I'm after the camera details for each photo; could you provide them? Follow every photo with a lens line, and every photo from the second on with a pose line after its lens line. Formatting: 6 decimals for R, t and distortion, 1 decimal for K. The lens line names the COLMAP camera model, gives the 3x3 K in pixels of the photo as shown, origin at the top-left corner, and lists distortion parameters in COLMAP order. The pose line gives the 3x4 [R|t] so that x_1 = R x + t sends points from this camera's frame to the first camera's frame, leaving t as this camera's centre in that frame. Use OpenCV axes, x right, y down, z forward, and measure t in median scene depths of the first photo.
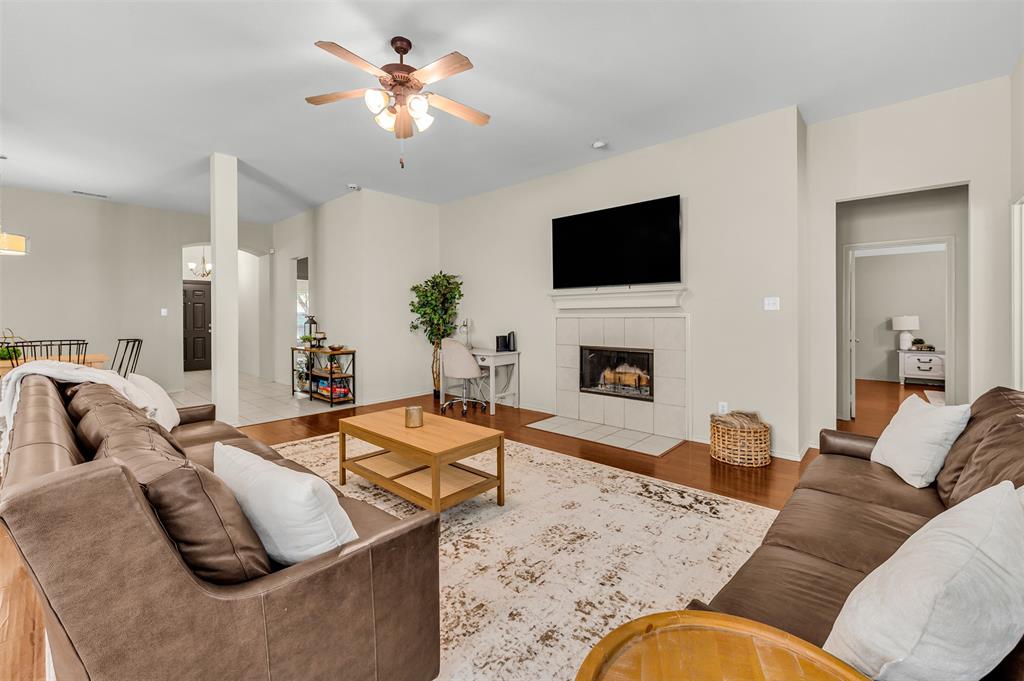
lens RADIAL K [[426.3, 0, 513.3], [0, 426.3, 316.1], [0, 0, 1]] dist [0.001389, 0.000102]
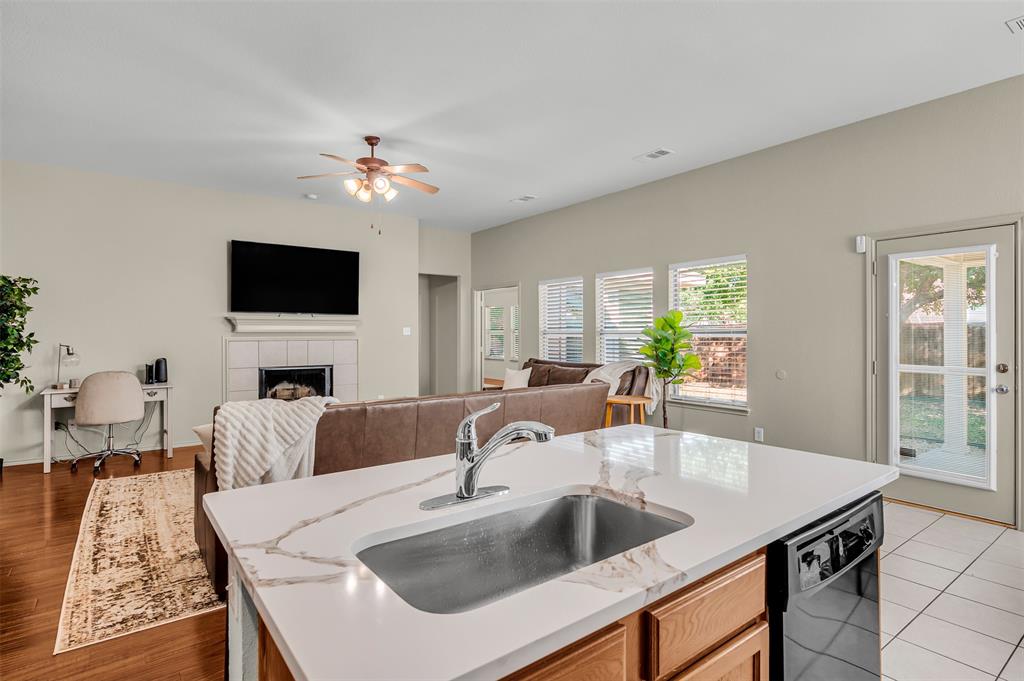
lens RADIAL K [[522.3, 0, 512.0], [0, 522.3, 340.5], [0, 0, 1]] dist [0.001671, 0.000195]
pose [[0.196504, -0.007734, 0.980472, -1.032561], [0.000231, 0.999969, 0.007841, -0.007721], [-0.980503, -0.001314, 0.196500, 0.147866]]
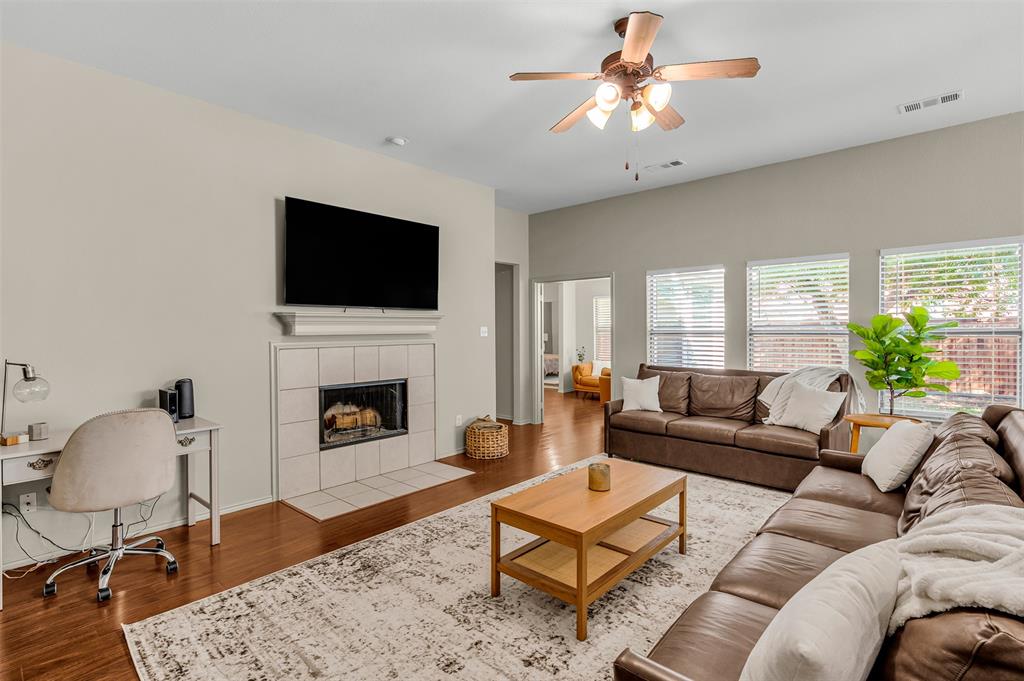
lens RADIAL K [[487.3, 0, 512.0], [0, 487.3, 340.5], [0, 0, 1]] dist [-0.002206, -0.000197]
pose [[0.001273, -0.013773, 0.999904, -0.700482], [0.008282, 0.999871, 0.013762, -0.018360], [-0.999965, 0.008264, 0.001387, 0.711035]]
